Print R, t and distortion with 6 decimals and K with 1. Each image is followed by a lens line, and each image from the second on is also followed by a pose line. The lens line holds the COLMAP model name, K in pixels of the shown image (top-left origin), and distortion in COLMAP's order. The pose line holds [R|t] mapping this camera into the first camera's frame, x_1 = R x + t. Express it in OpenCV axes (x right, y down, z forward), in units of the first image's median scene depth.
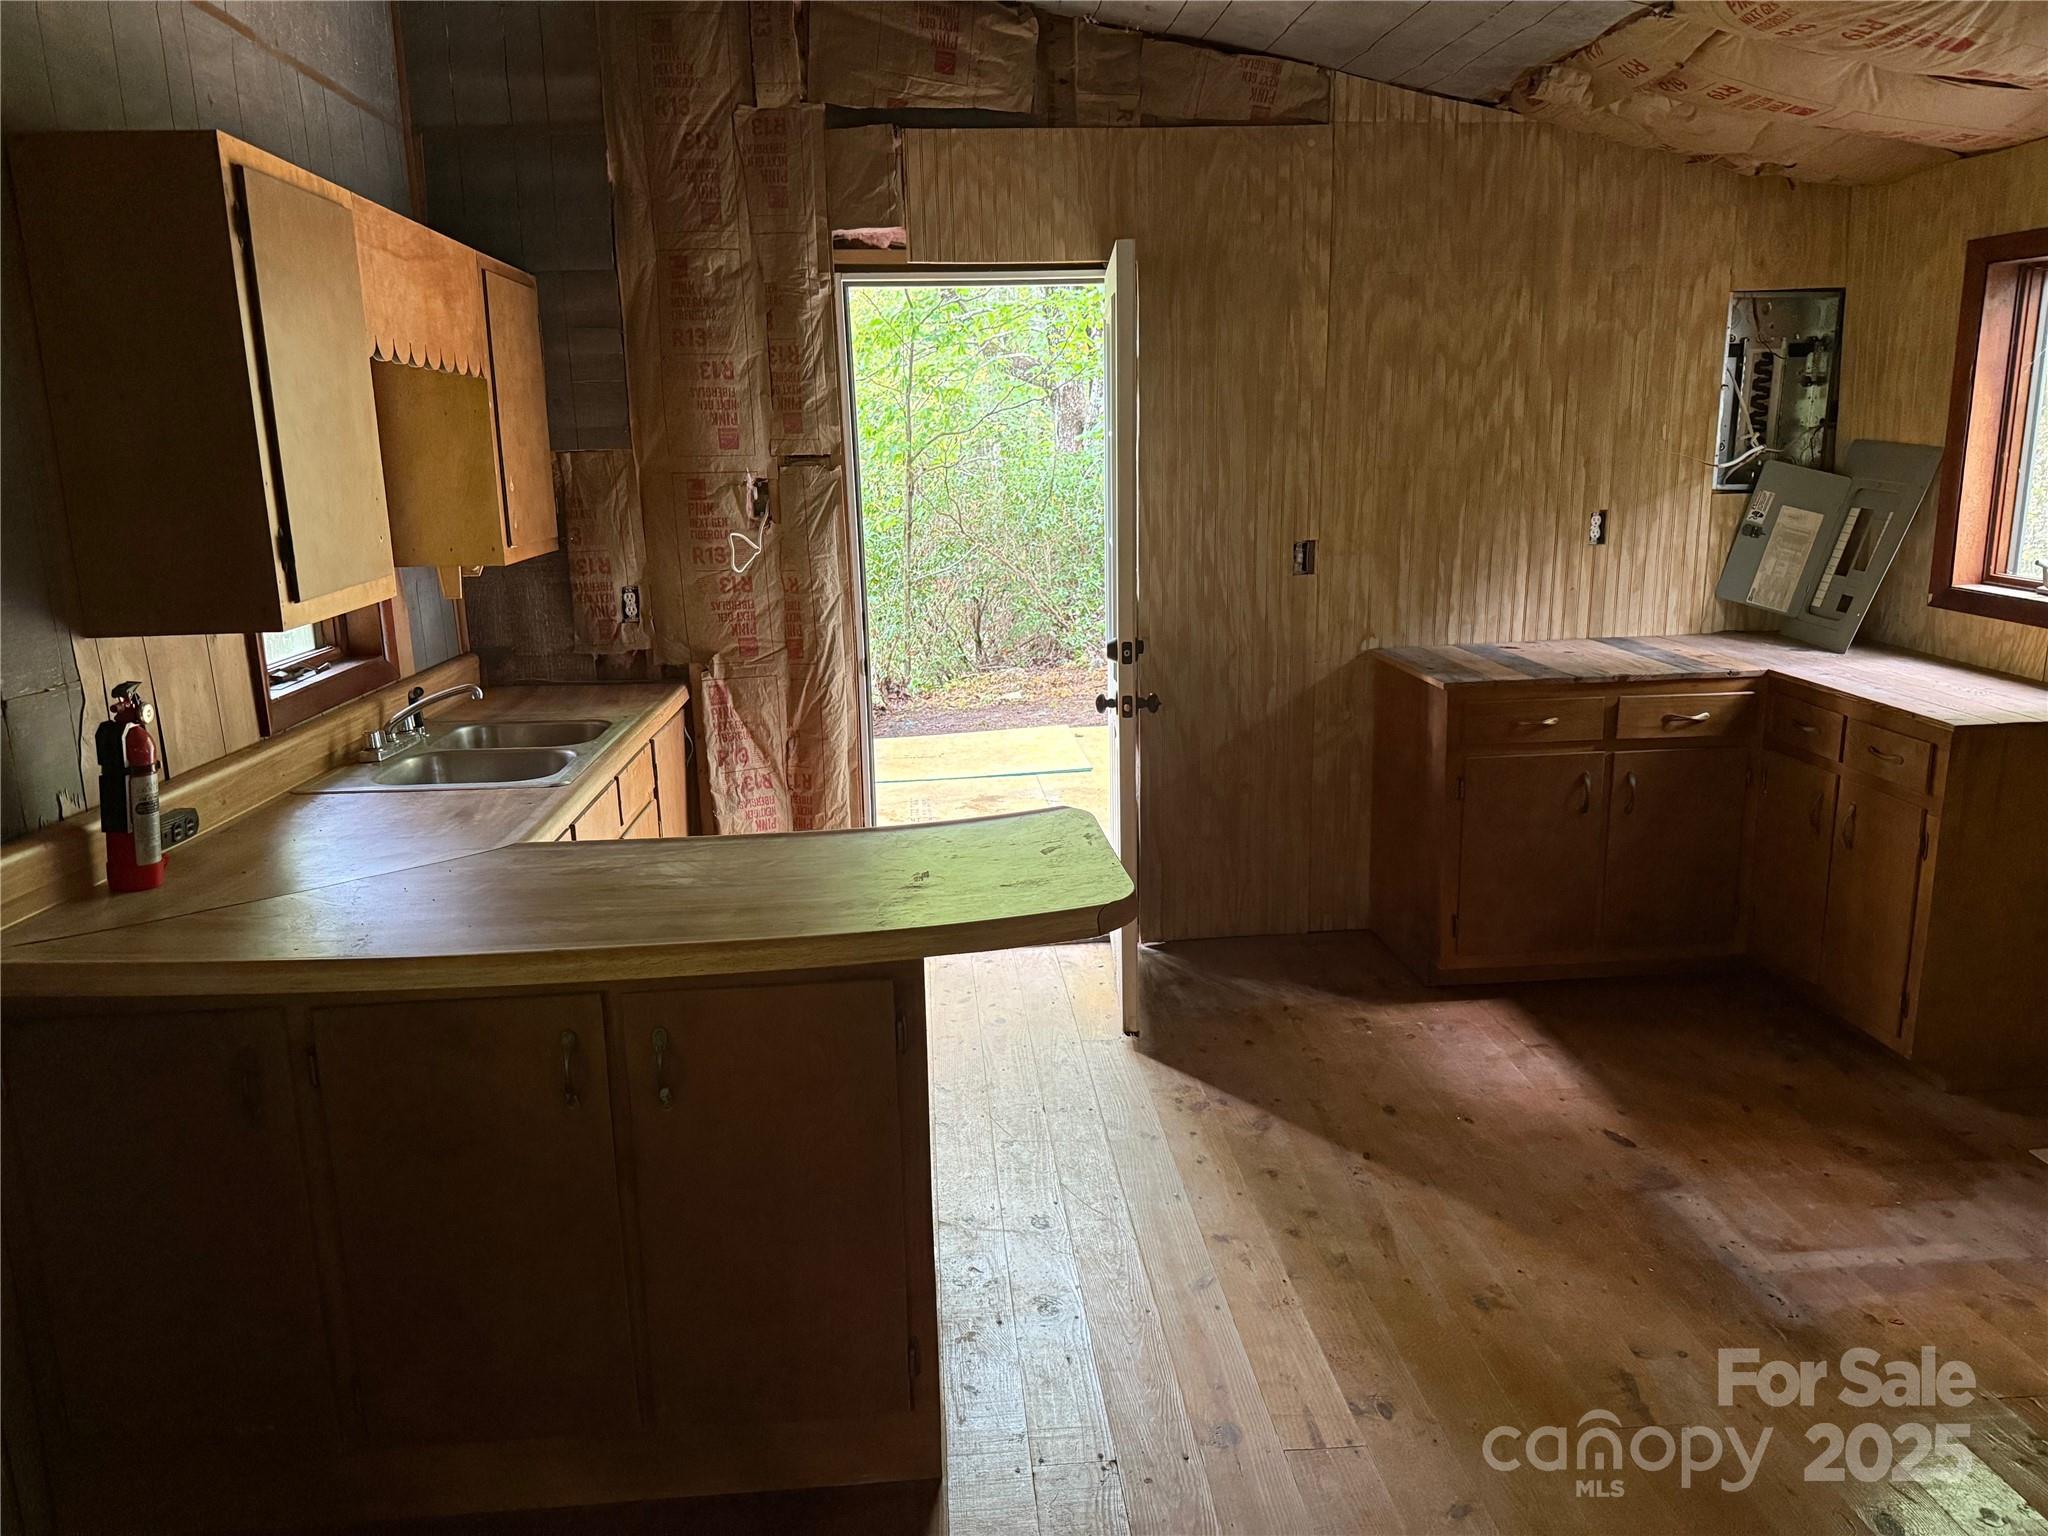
lens RADIAL K [[1458.7, 0, 1024.0], [0, 1458.7, 768.0], [0, 0, 1]] dist [0.053488, -0.081068]
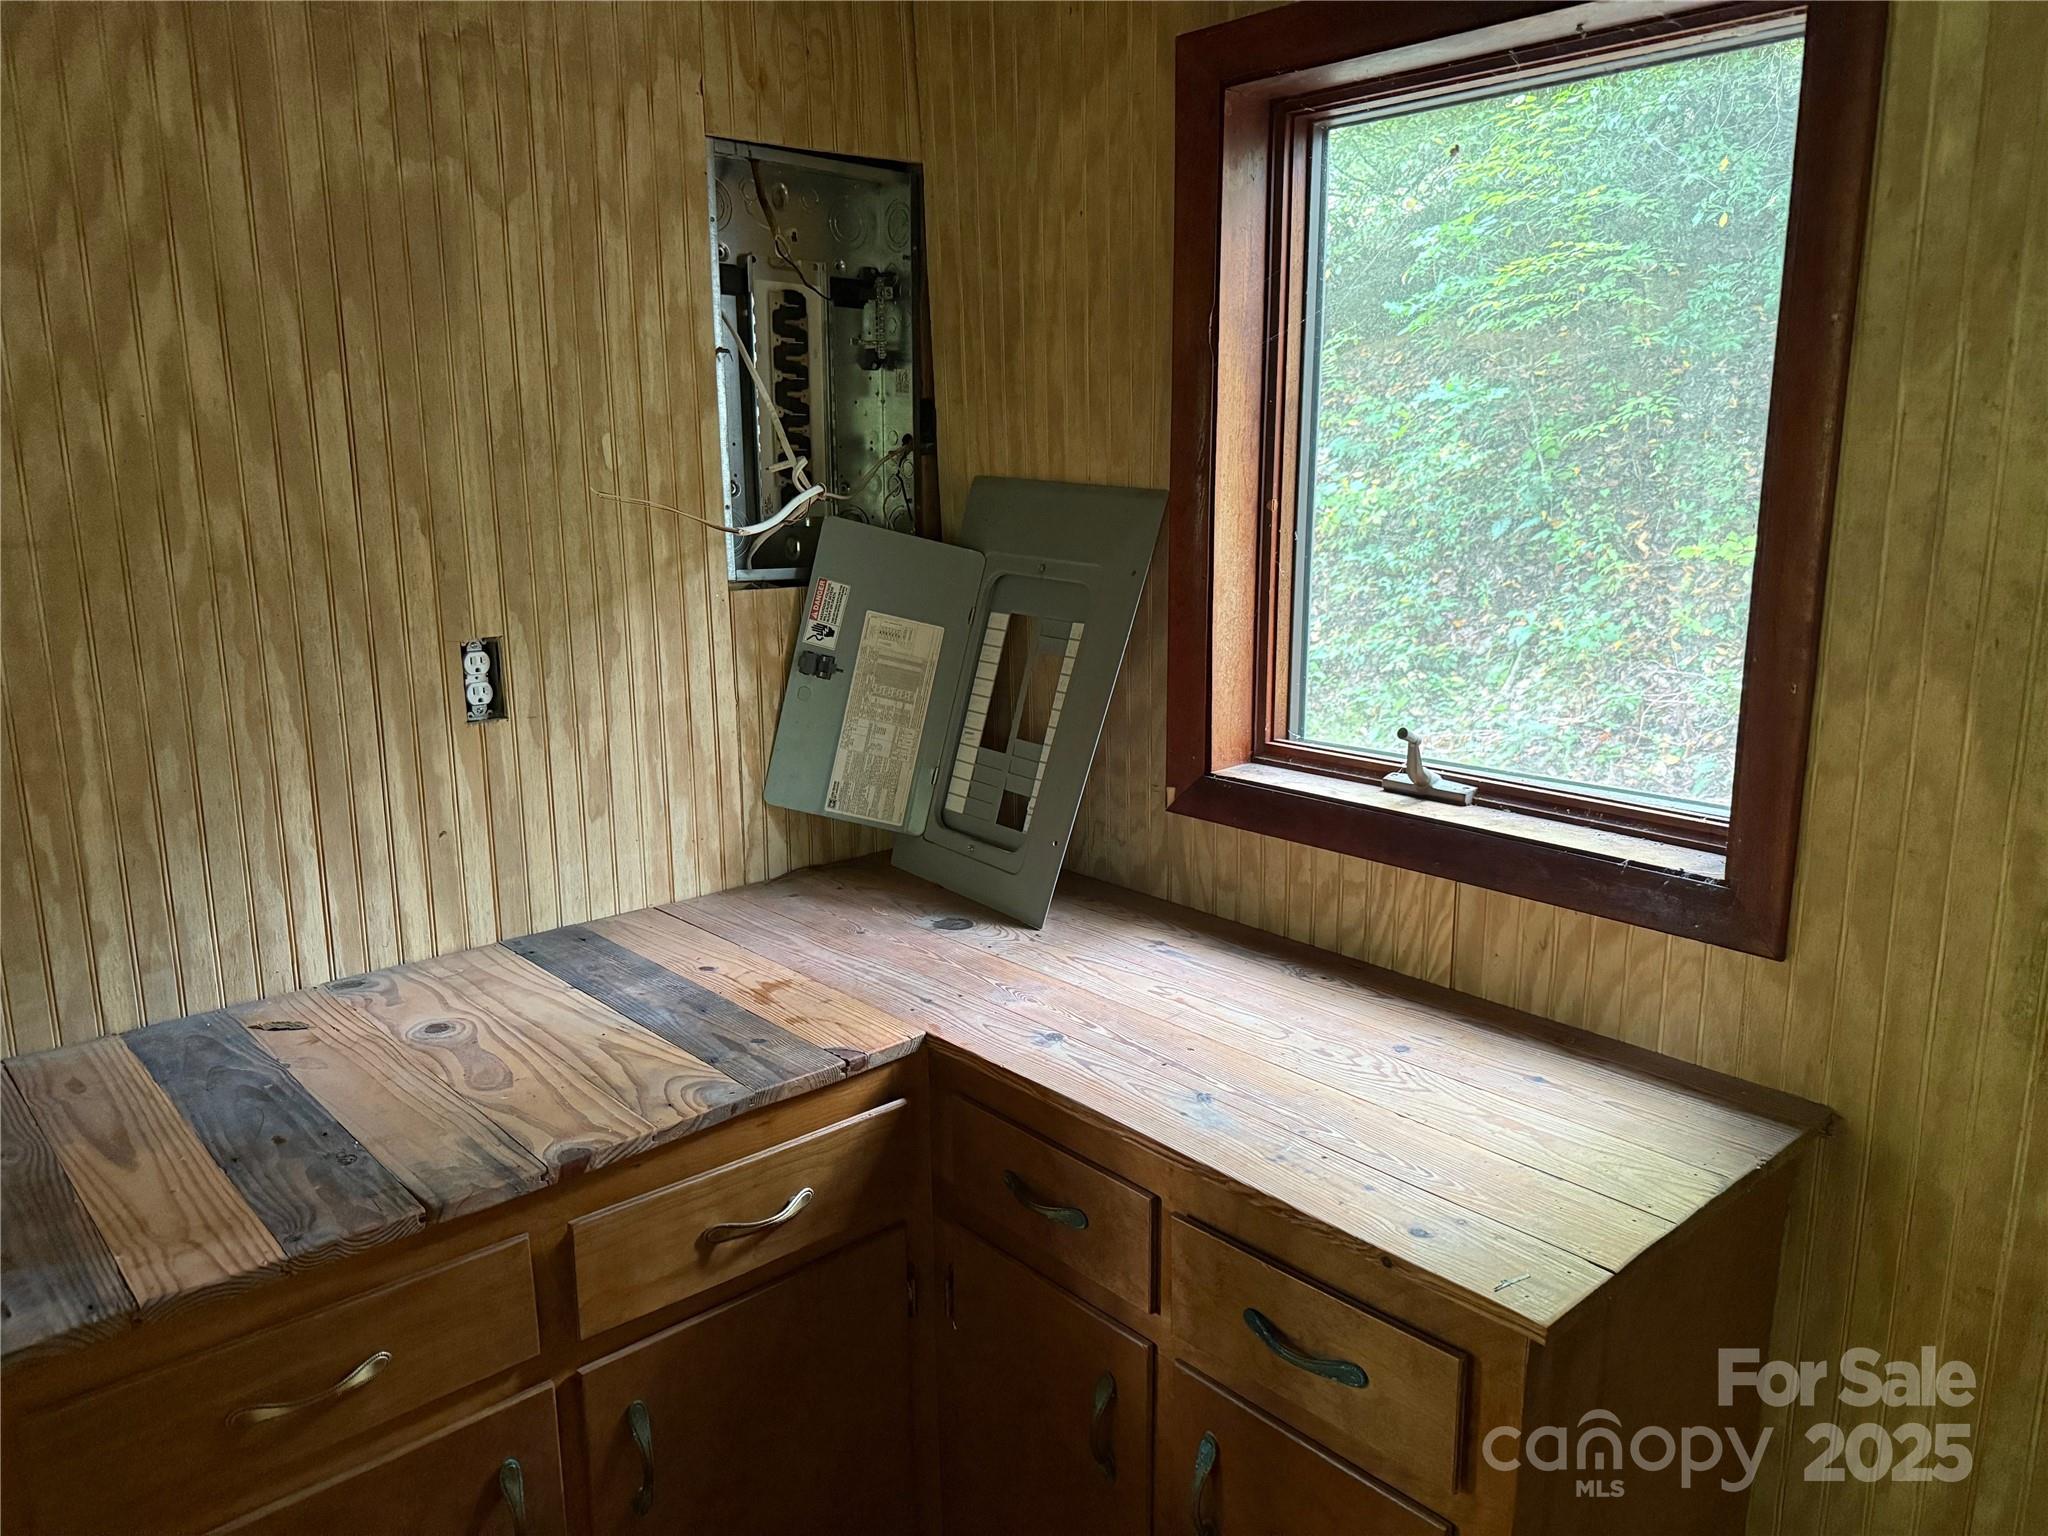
lens RADIAL K [[1472.3, 0, 1028.8], [0, 1472.3, 788.9], [0, 0, 1]] dist [0.111501, -0.201379]
pose [[0.796688, -0.115589, 0.593235, 0.270893], [0.127338, 0.991611, 0.022201, -0.127744], [-0.590825, 0.057854, 0.804723, 0.598099]]
